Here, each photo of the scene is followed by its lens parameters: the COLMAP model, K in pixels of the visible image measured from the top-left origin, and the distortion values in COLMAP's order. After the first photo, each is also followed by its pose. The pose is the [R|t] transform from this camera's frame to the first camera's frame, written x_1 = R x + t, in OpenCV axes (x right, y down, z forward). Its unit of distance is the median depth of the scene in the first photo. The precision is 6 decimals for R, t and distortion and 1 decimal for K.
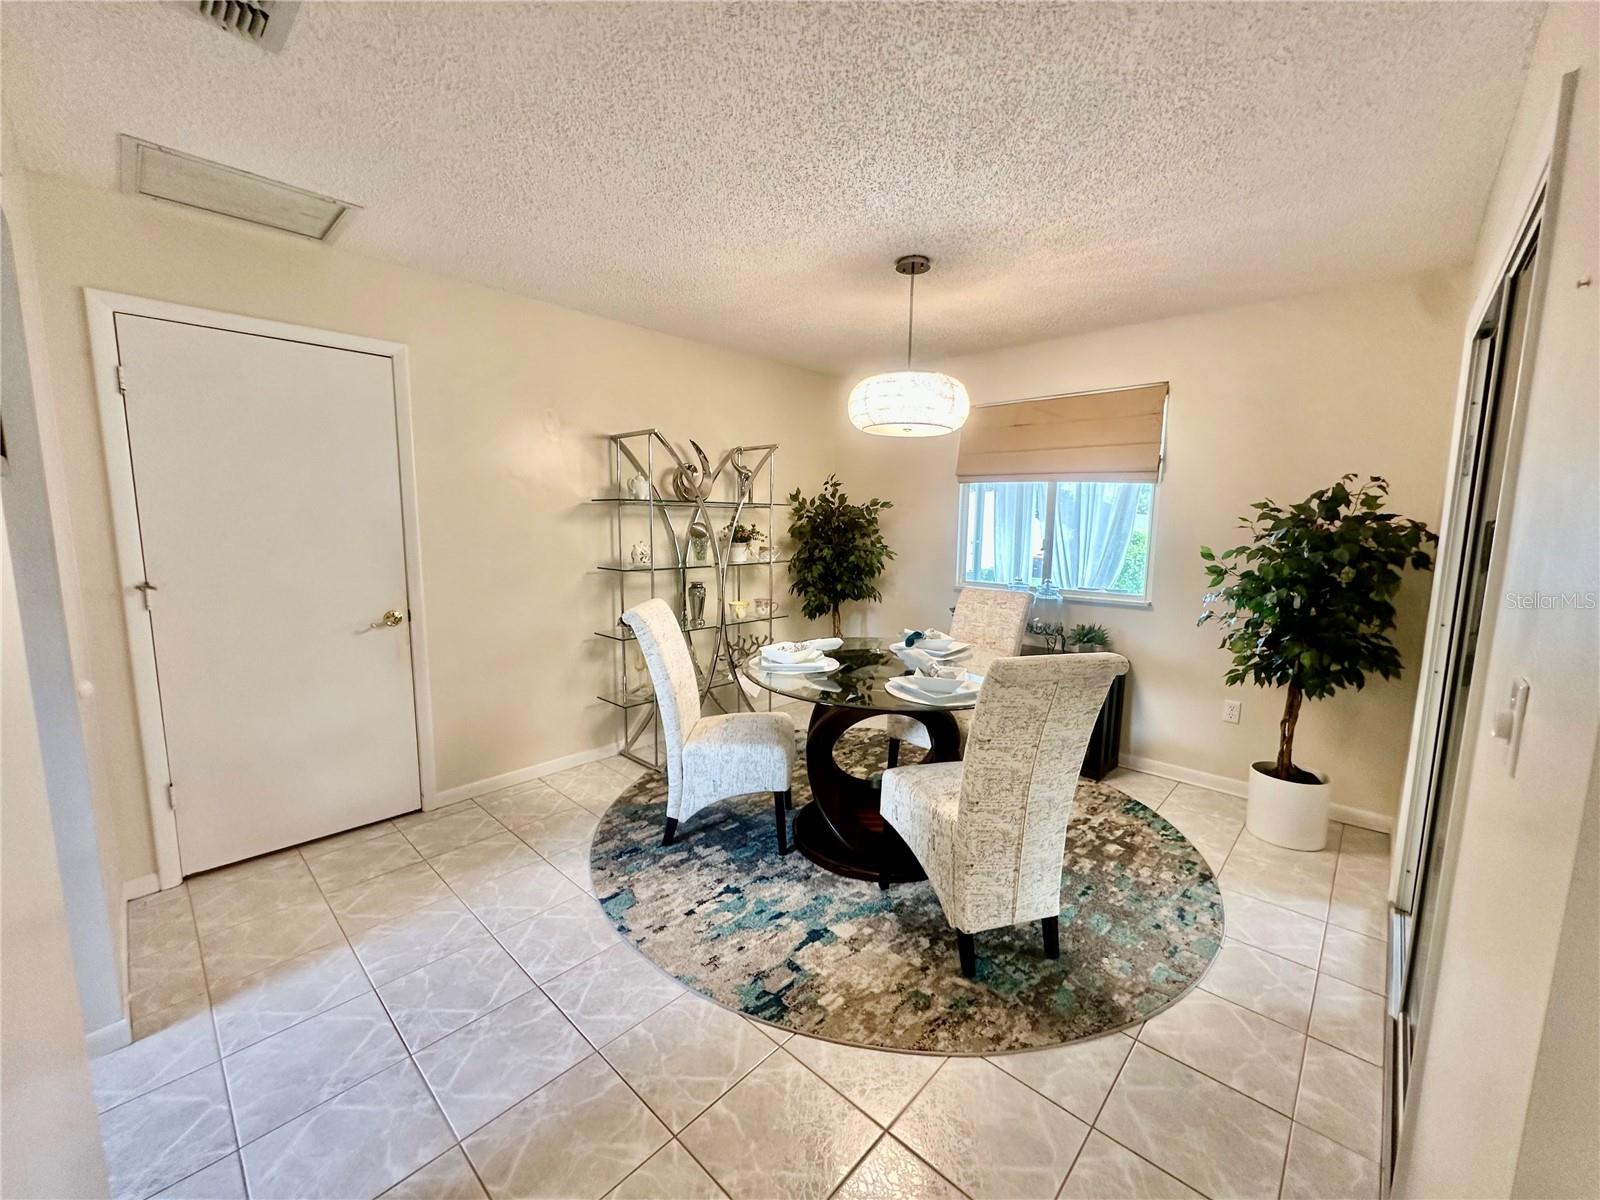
lens RADIAL K [[637.1, 0, 801.2], [0, 637.1, 599.7], [0, 0, 1]] dist [-0.004257, 0.000460]
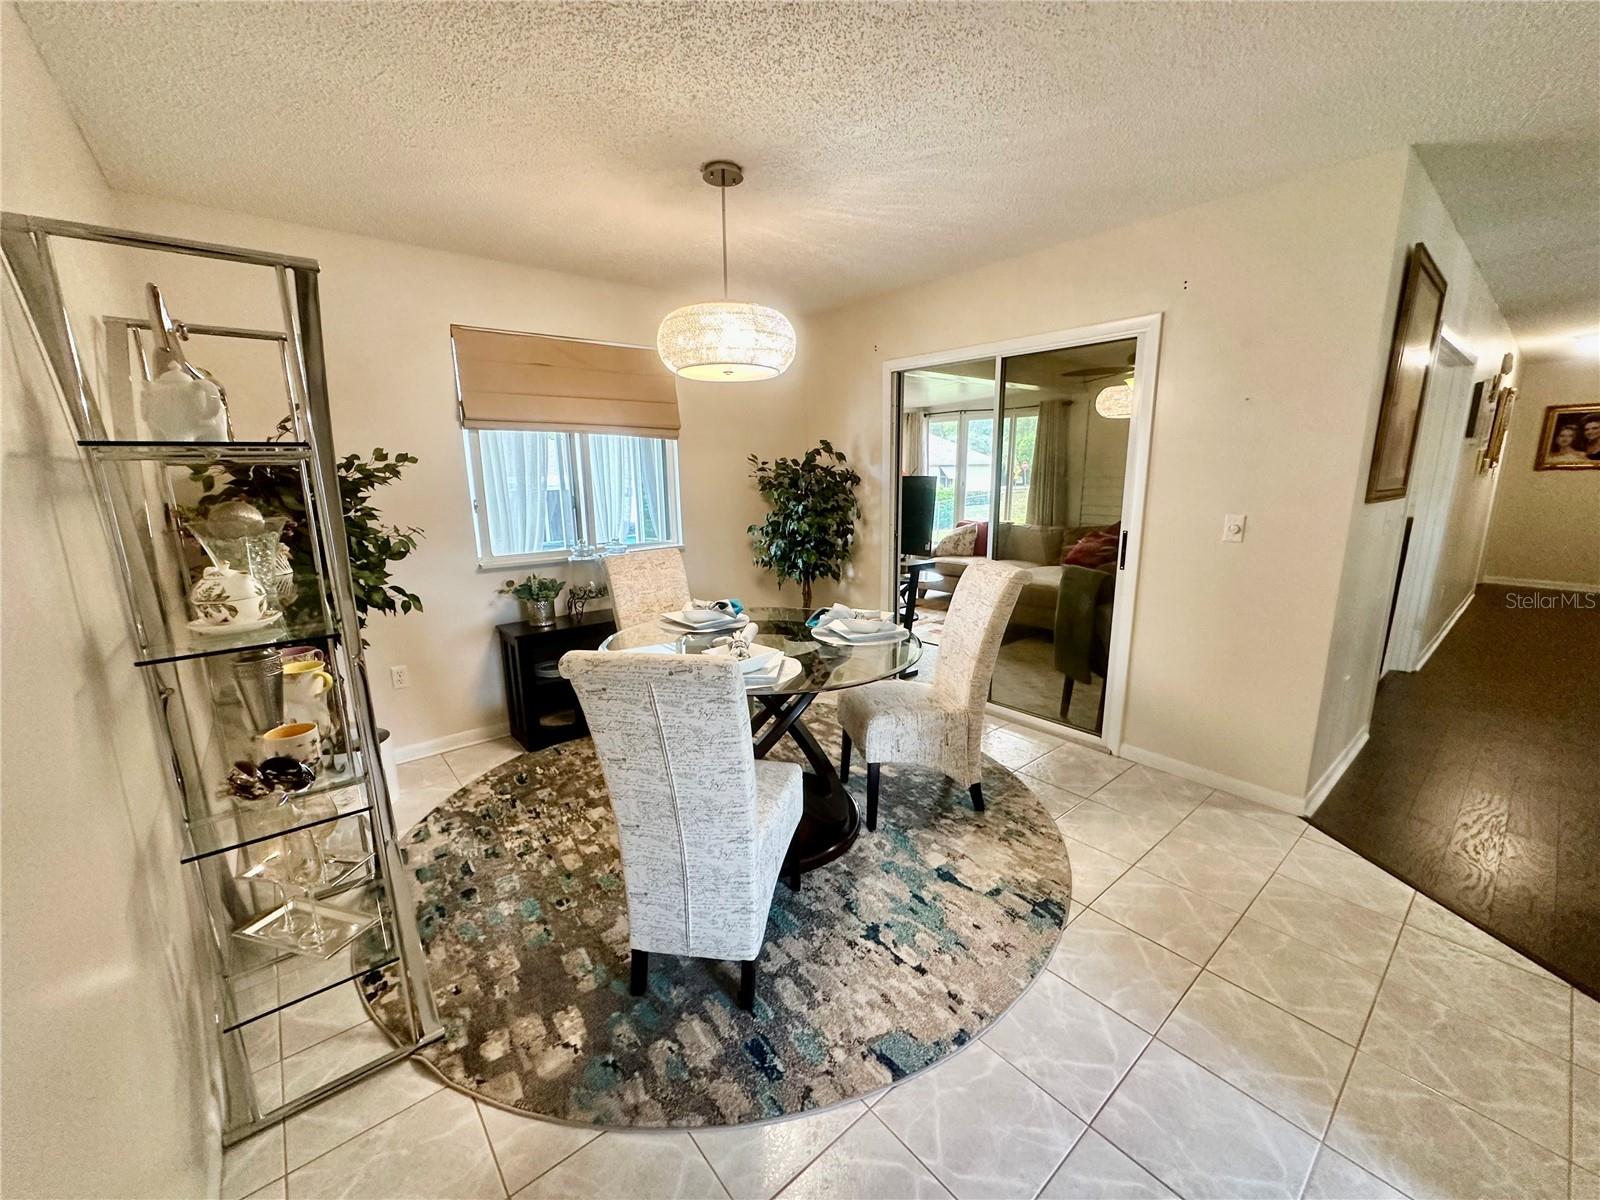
lens RADIAL K [[637.1, 0, 801.2], [0, 637.1, 599.7], [0, 0, 1]] dist [-0.004257, 0.000460]
pose [[0.123059, -0.211457, 0.969609, -0.817684], [0.140941, 0.970856, 0.193841, -0.133409], [-0.982340, 0.112804, 0.149276, 0.907439]]
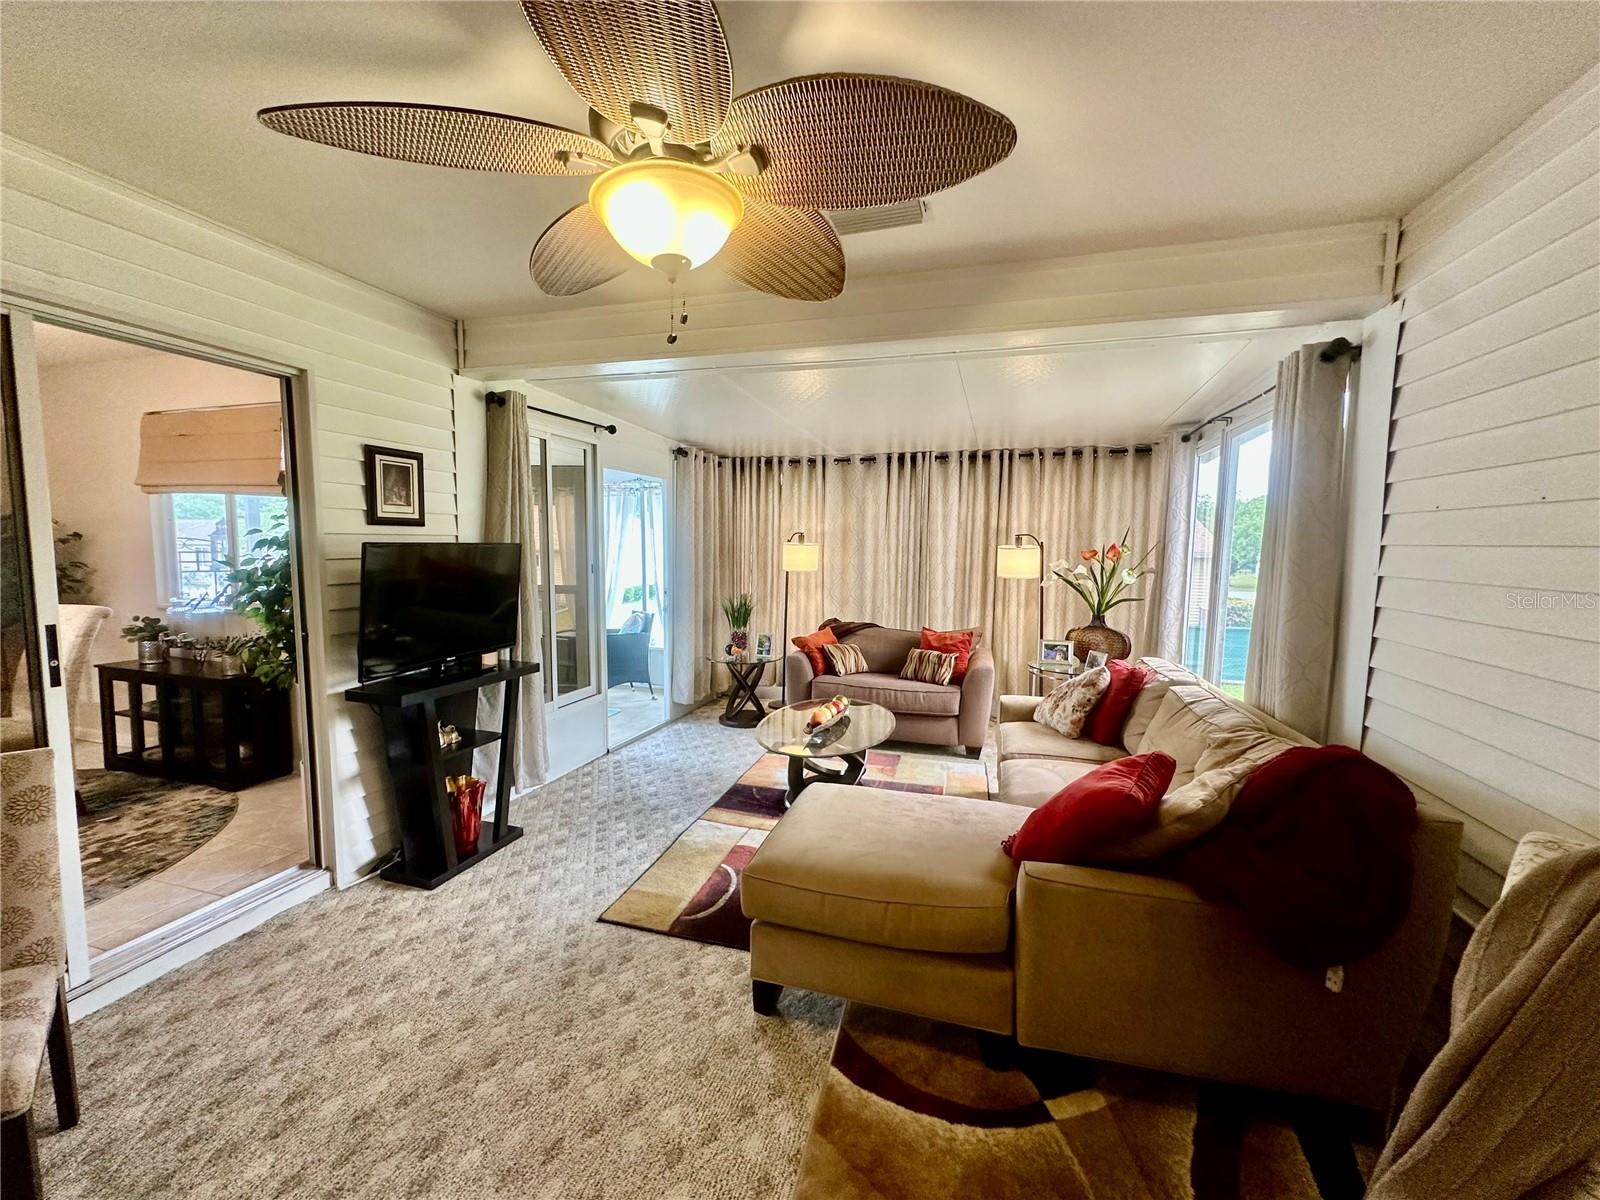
lens RADIAL K [[637.1, 0, 801.2], [0, 637.1, 599.7], [0, 0, 1]] dist [-0.004257, 0.000460]
pose [[0.896670, -0.039182, 0.440963, 1.171431], [0.054452, 0.998273, -0.022023, 0.074478], [-0.439339, 0.043759, 0.897255, -0.421801]]
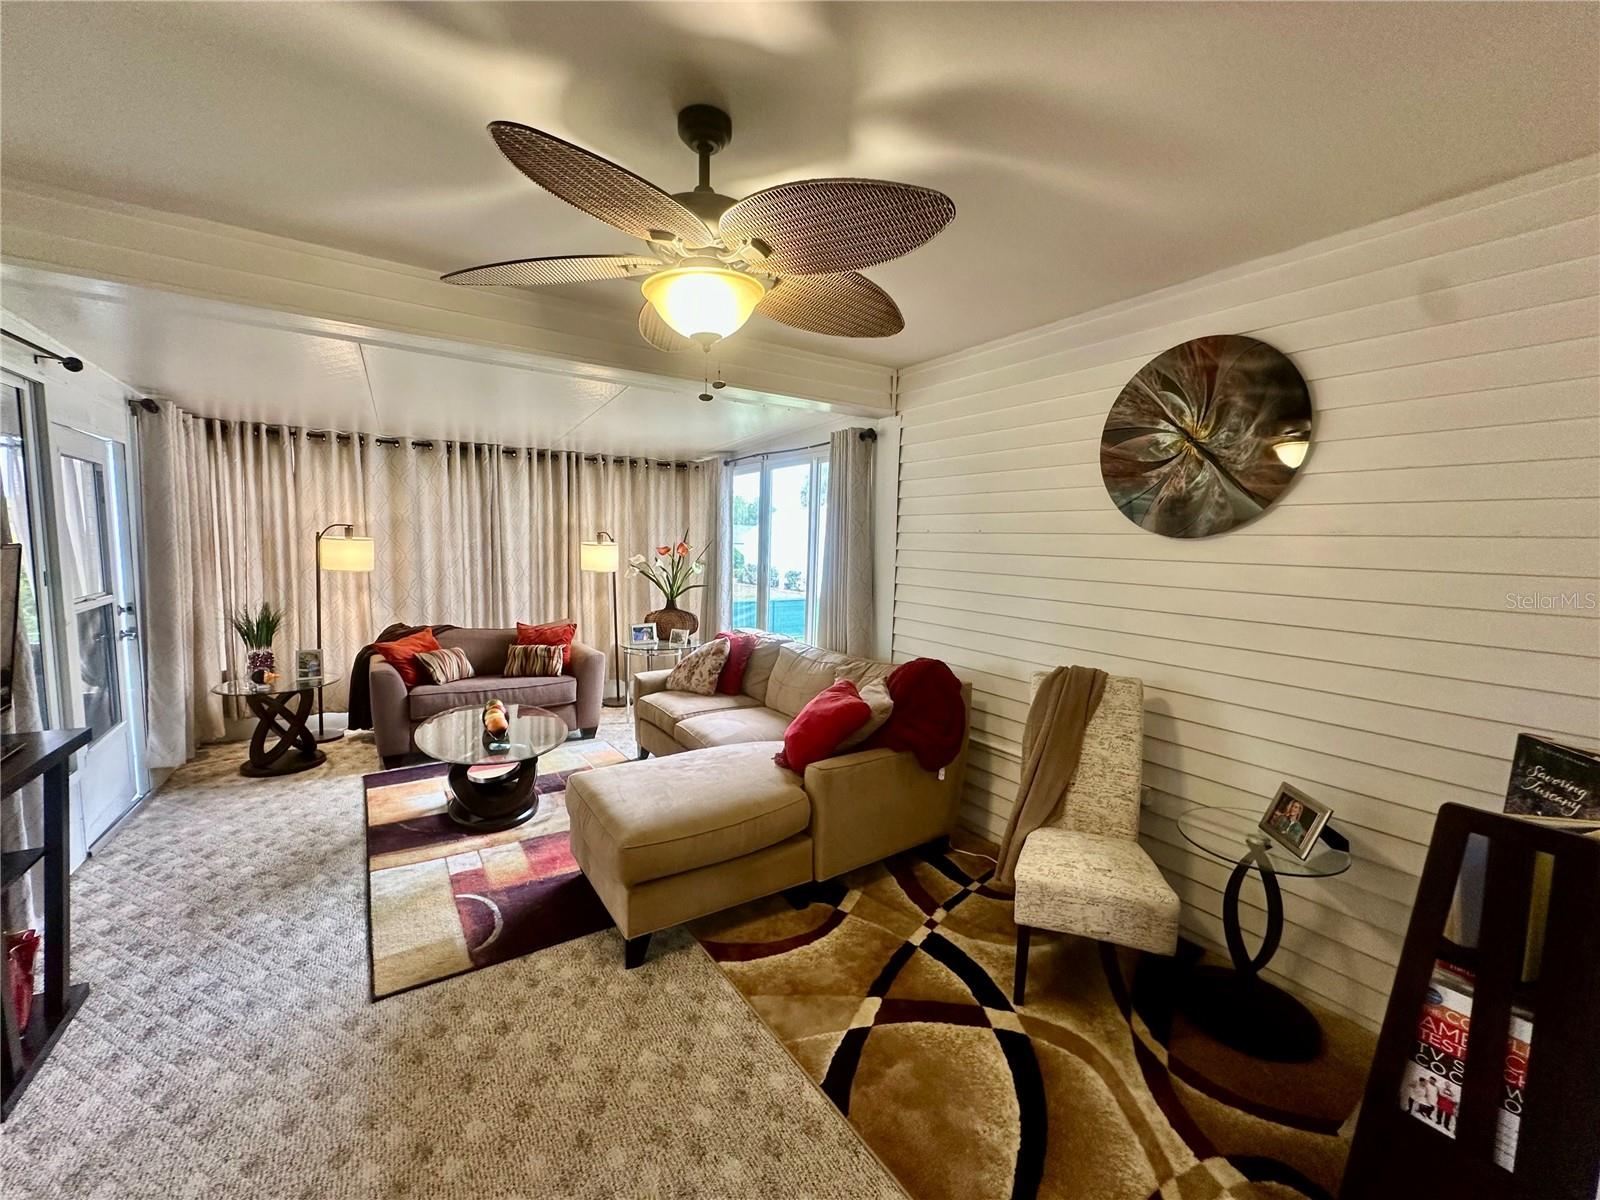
lens RADIAL K [[637.1, 0, 801.2], [0, 637.1, 599.7], [0, 0, 1]] dist [-0.004257, 0.000460]
pose [[0.243414, -0.093641, 0.965392, 0.675514], [0.102261, 0.992259, 0.070463, 0.011950], [-0.964517, 0.081570, 0.251106, -0.151137]]
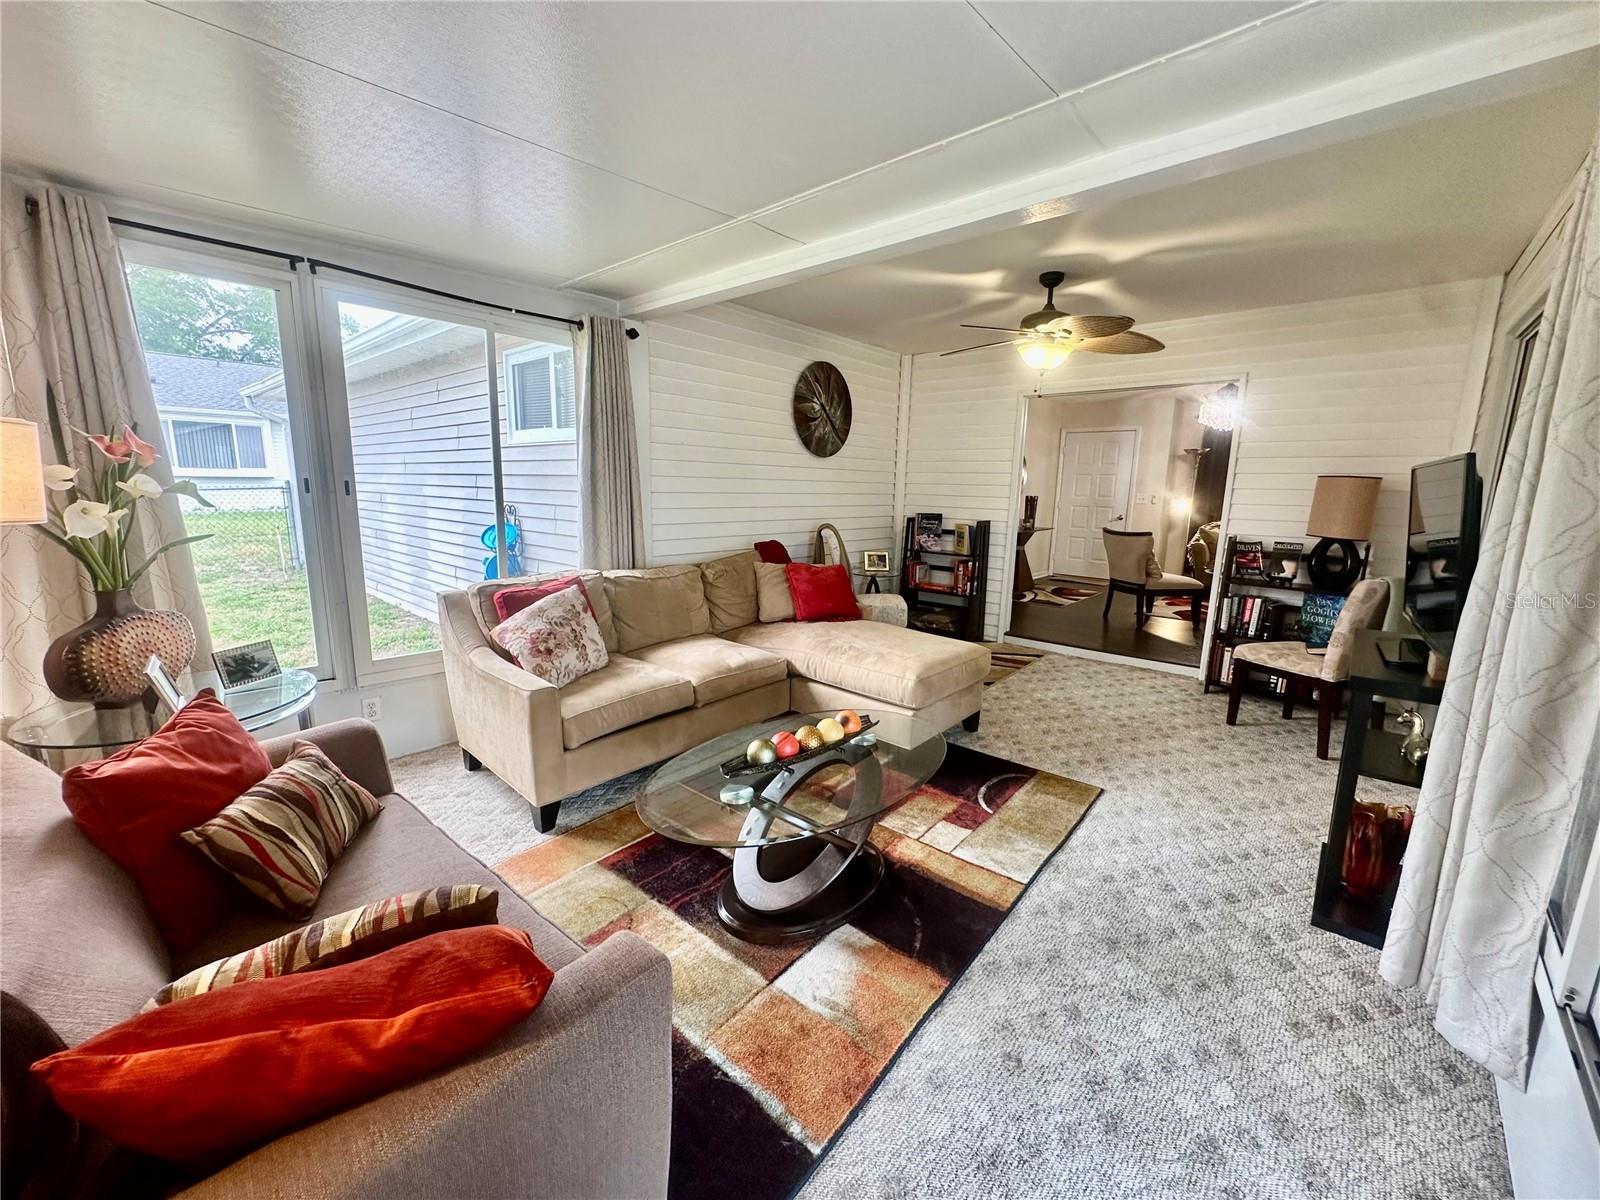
lens RADIAL K [[637.1, 0, 801.2], [0, 637.1, 599.7], [0, 0, 1]] dist [-0.004257, 0.000460]
pose [[-0.999235, -0.024346, -0.030615, 1.924446], [-0.032449, 0.953004, 0.301216, -0.136762], [0.021843, 0.301979, -0.953064, 1.685697]]
